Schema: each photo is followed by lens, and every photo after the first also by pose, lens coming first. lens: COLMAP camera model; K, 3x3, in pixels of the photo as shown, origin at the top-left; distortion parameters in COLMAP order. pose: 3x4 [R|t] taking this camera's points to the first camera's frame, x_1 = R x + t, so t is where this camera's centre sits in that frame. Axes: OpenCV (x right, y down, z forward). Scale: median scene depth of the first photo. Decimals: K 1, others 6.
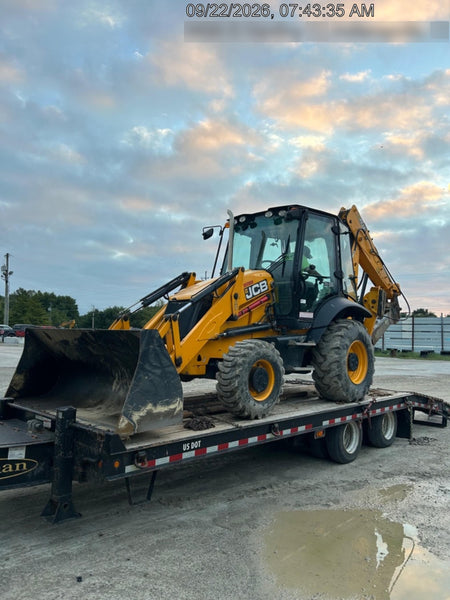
lens RADIAL K [[461.1, 0, 225.0], [0, 461.1, 300.0], [0, 0, 1]] dist [0.001900, -0.004175]
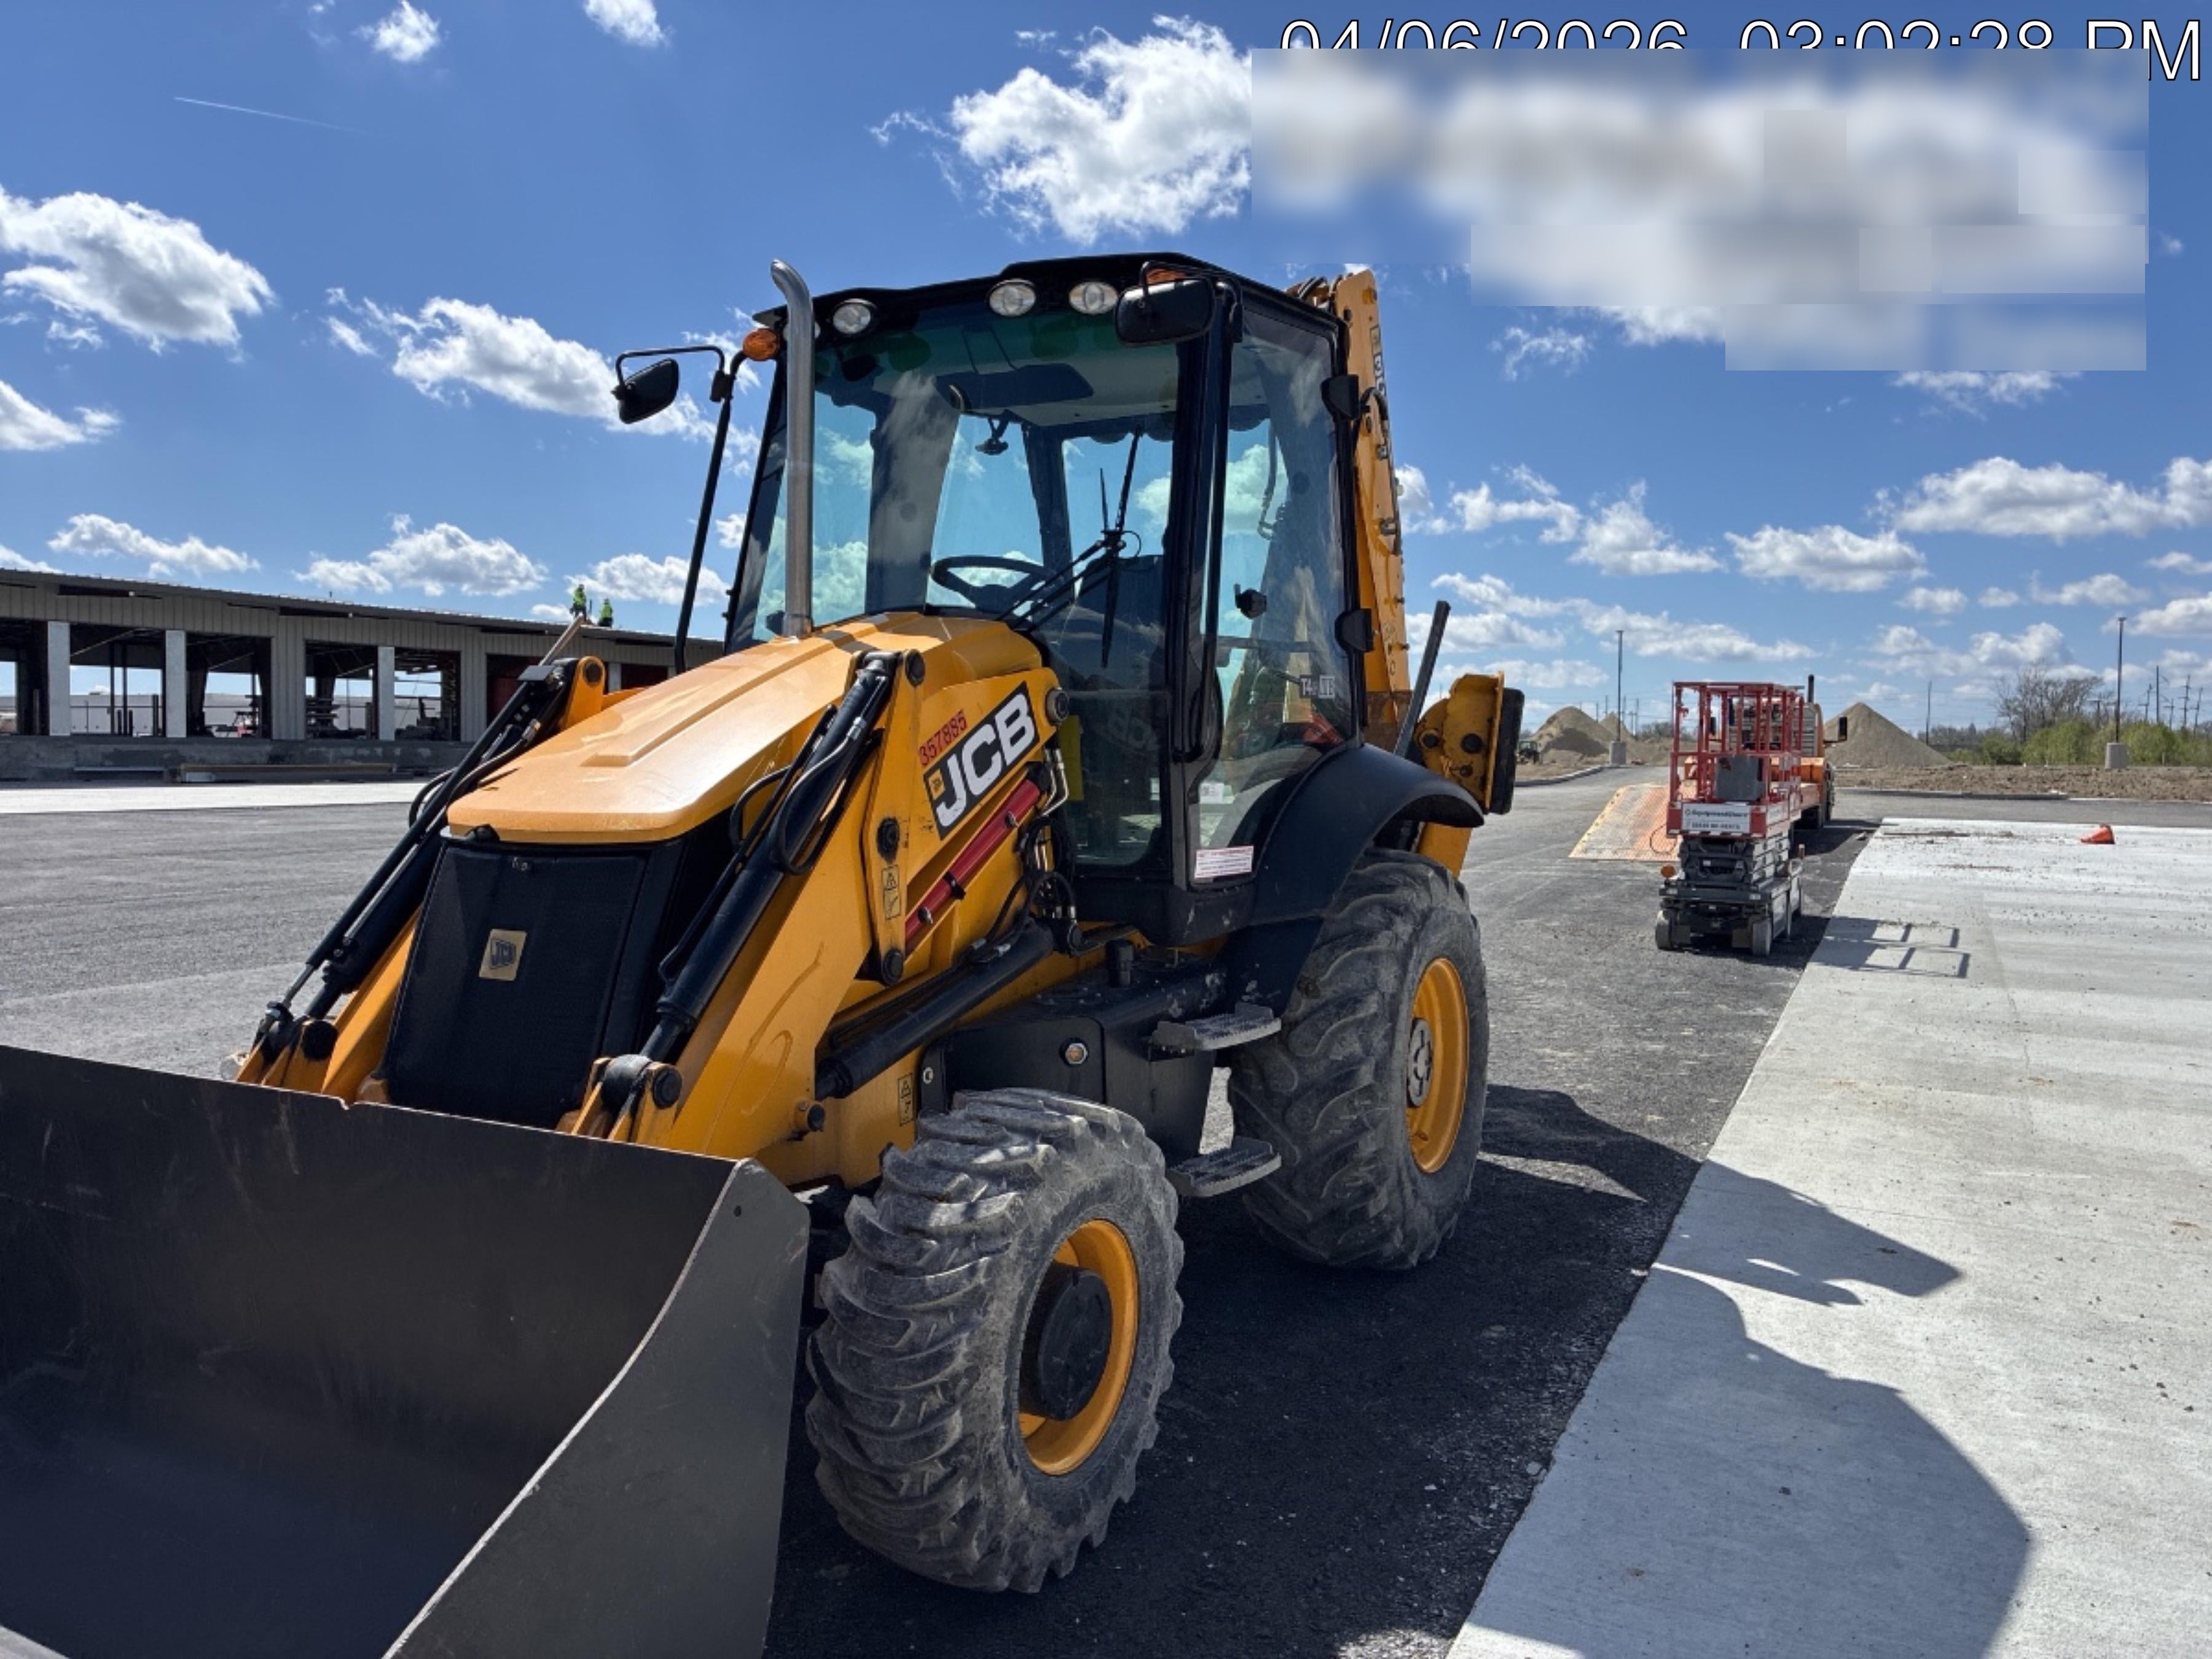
lens RADIAL K [[1699.8, 0, 1145.1], [0, 1699.8, 865.4], [0, 0, 1]] dist [0.001900, -0.004175]
pose [[0.963201, -0.047577, 0.264538, -0.039386], [0.004587, 0.986975, 0.160808, -0.077059], [-0.268743, -0.153677, 0.950874, 0.338300]]
